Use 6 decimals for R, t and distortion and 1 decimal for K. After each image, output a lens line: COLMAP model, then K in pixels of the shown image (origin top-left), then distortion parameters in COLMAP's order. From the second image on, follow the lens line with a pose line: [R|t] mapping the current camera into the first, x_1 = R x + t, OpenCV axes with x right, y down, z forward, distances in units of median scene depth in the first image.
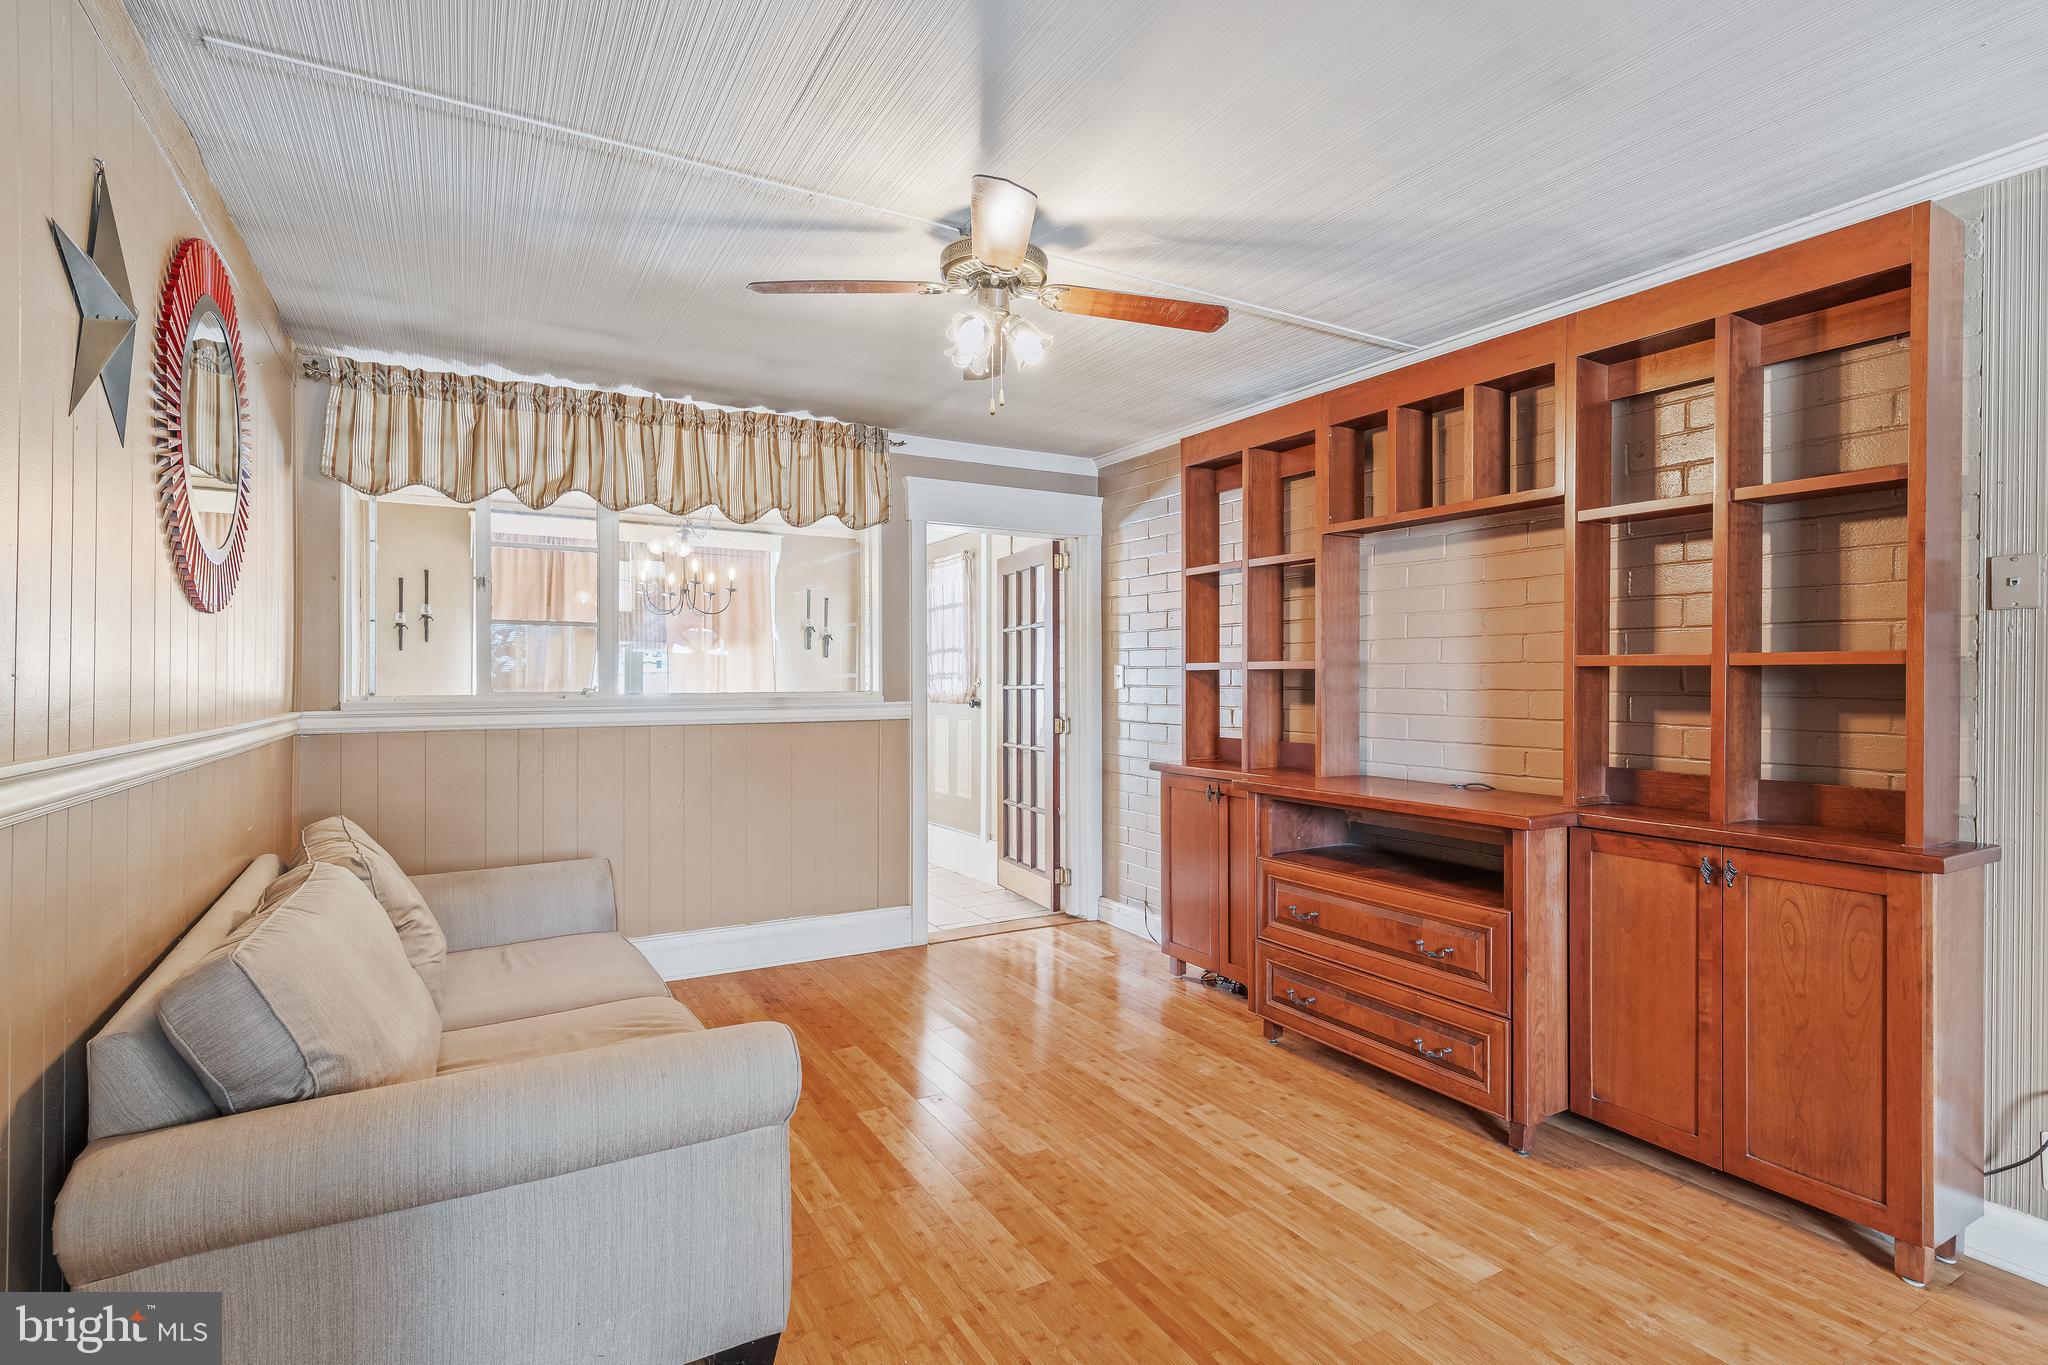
lens RADIAL K [[970.8, 0, 1016.0], [0, 970.8, 679.9], [0, 0, 1]] dist [0.004096, -0.001513]
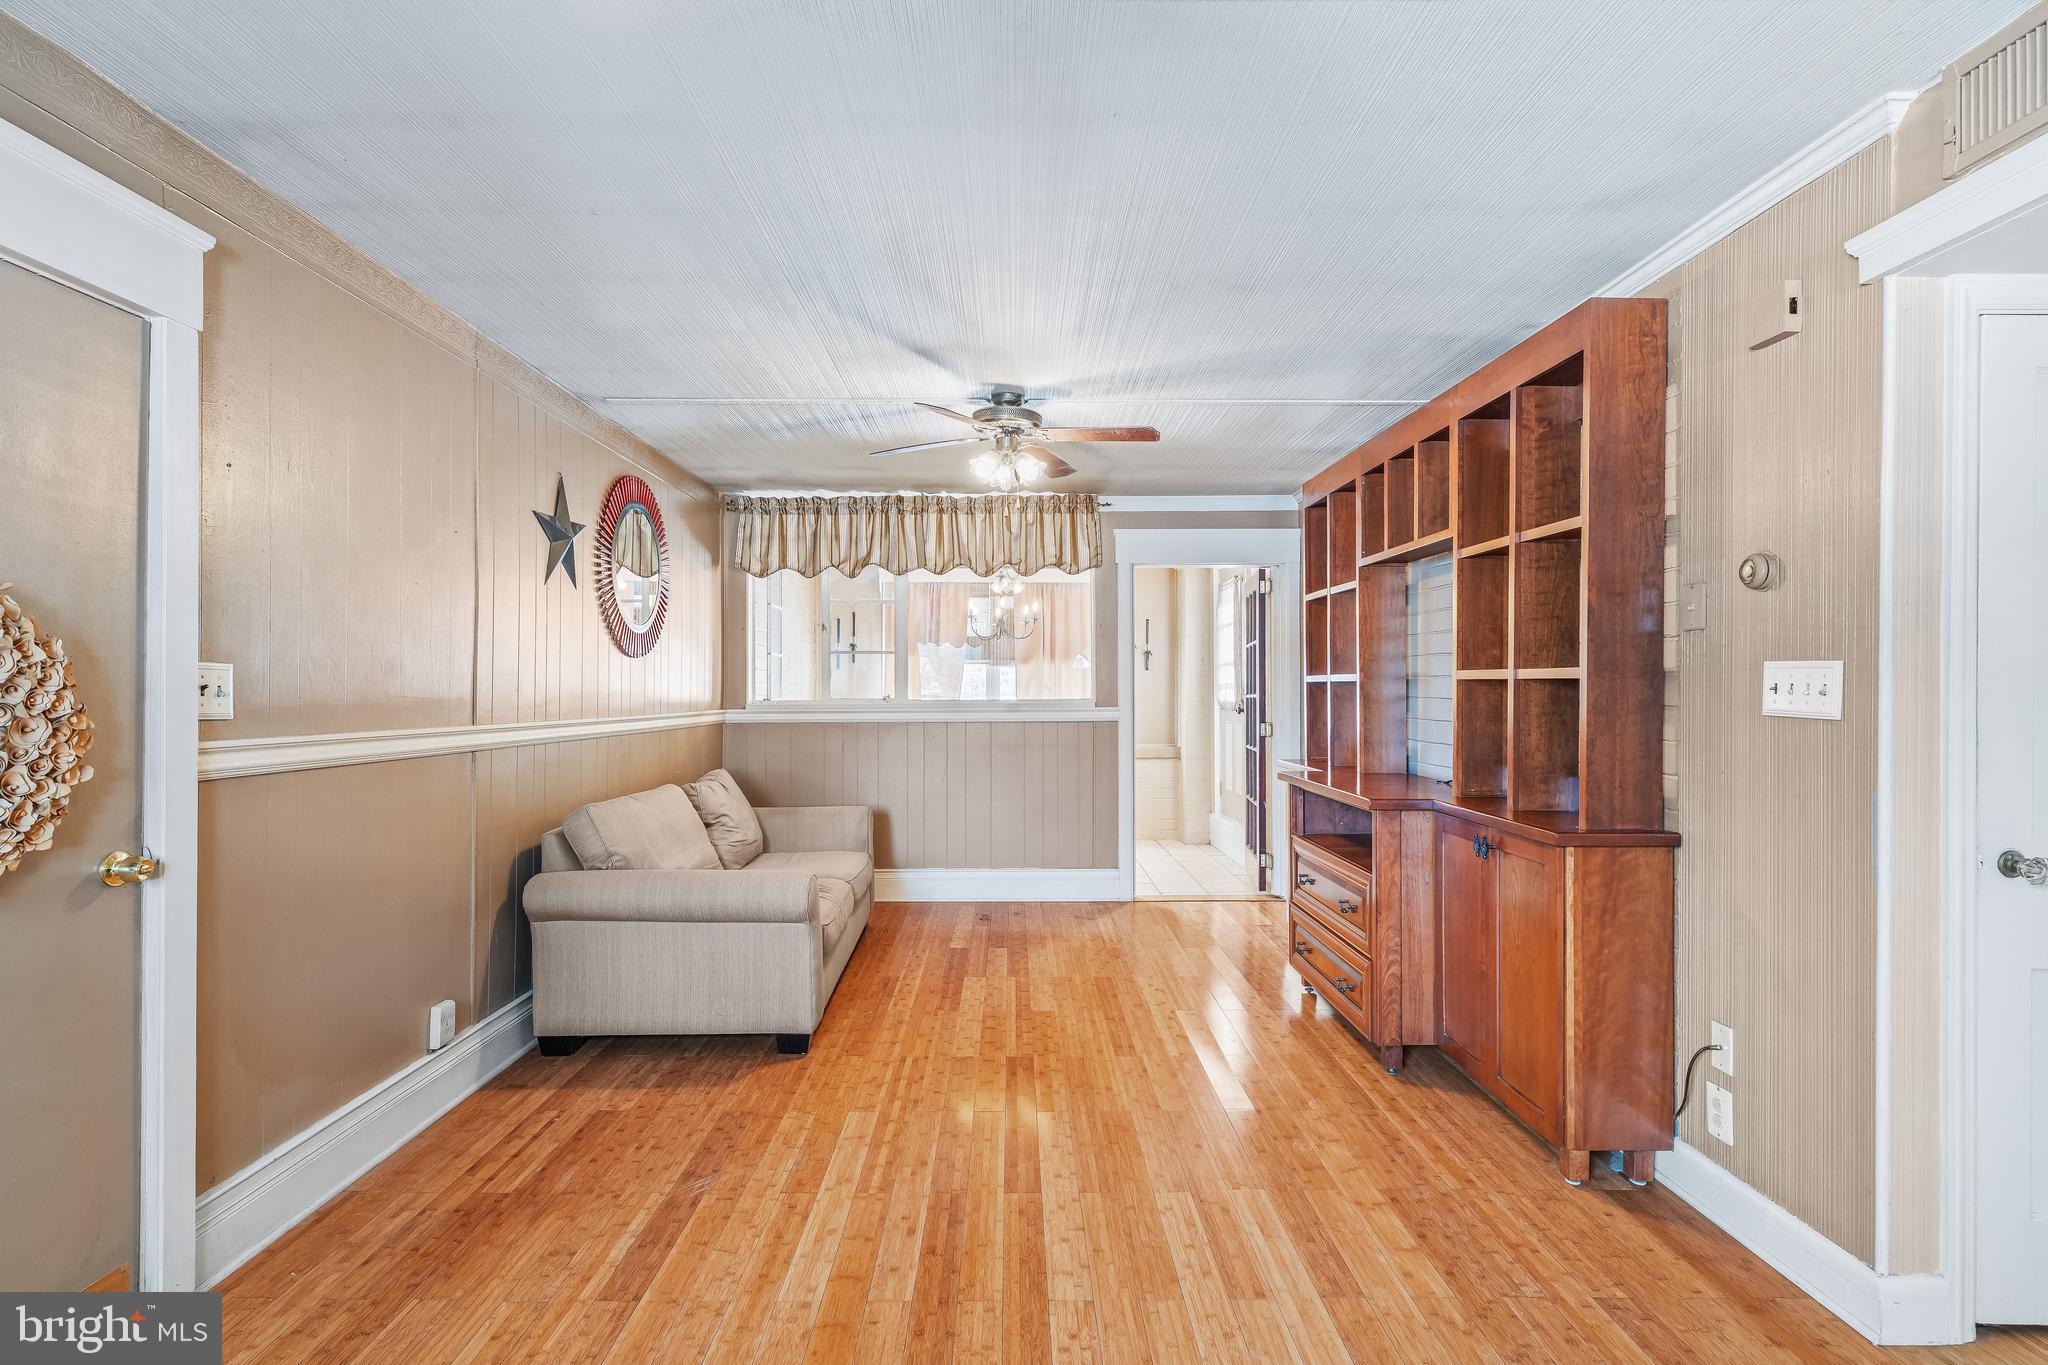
lens RADIAL K [[1003.6, 0, 1024.5], [0, 1003.6, 686.4], [0, 0, 1]] dist [0.001870, 0.000400]
pose [[0.874048, -0.002305, -0.485834, 0.541713], [0.001416, 0.999997, -0.002198, -0.002737], [0.485837, 0.001234, 0.874048, -0.258076]]
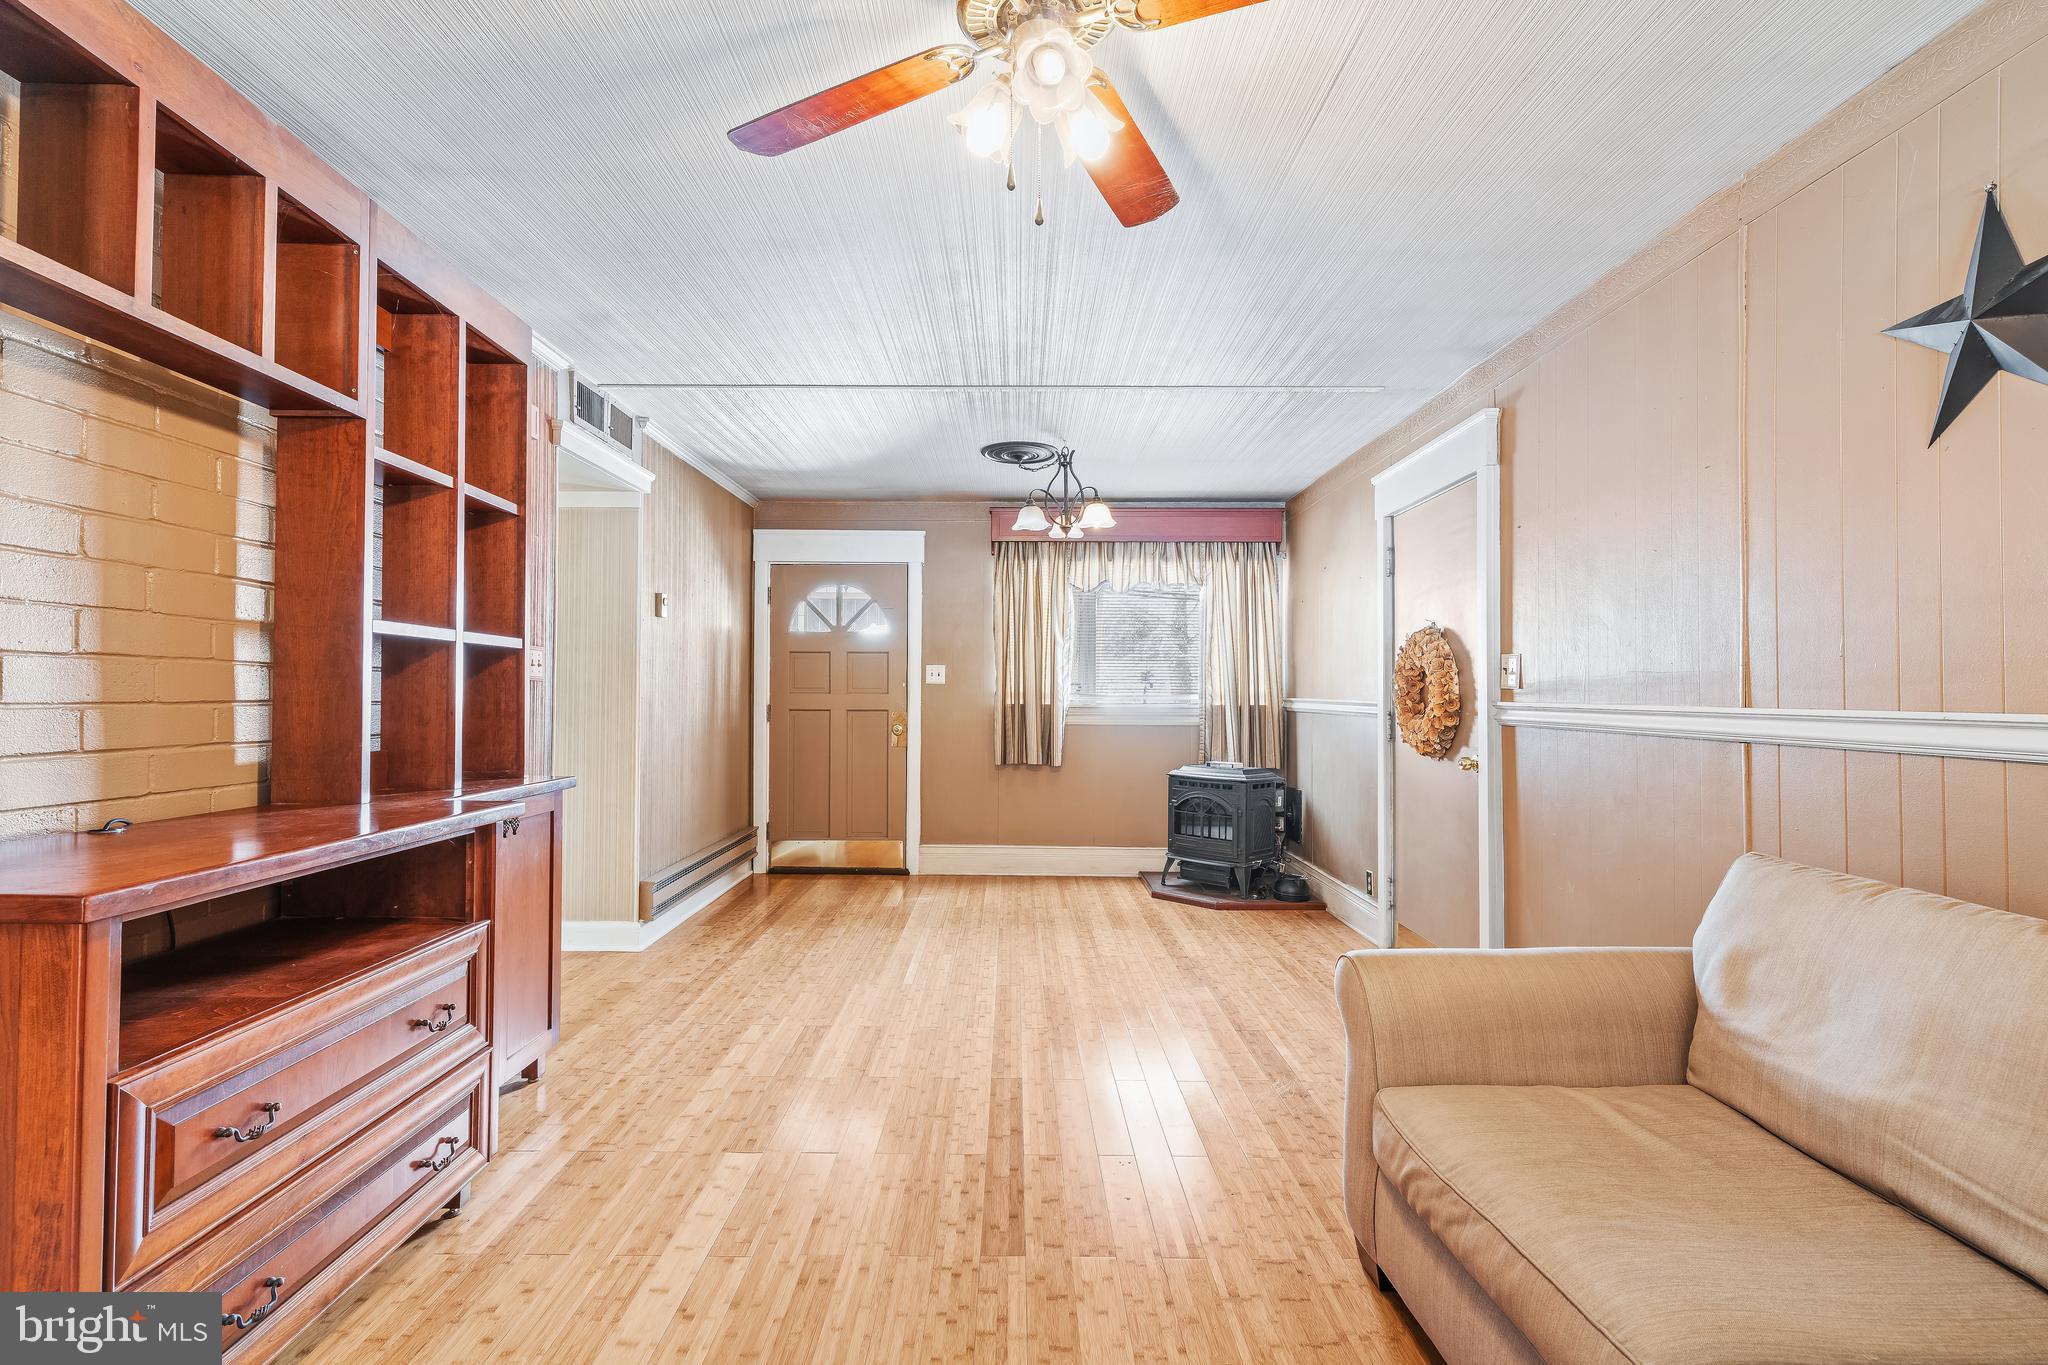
lens RADIAL K [[970.8, 0, 1015.4], [0, 970.8, 676.1], [0, 0, 1]] dist [0.004096, -0.001513]
pose [[-0.868395, -0.000308, 0.495873, -0.232818], [-0.010782, 0.999775, -0.018261, 0.025229], [-0.495756, -0.021205, -0.868203, 1.103548]]
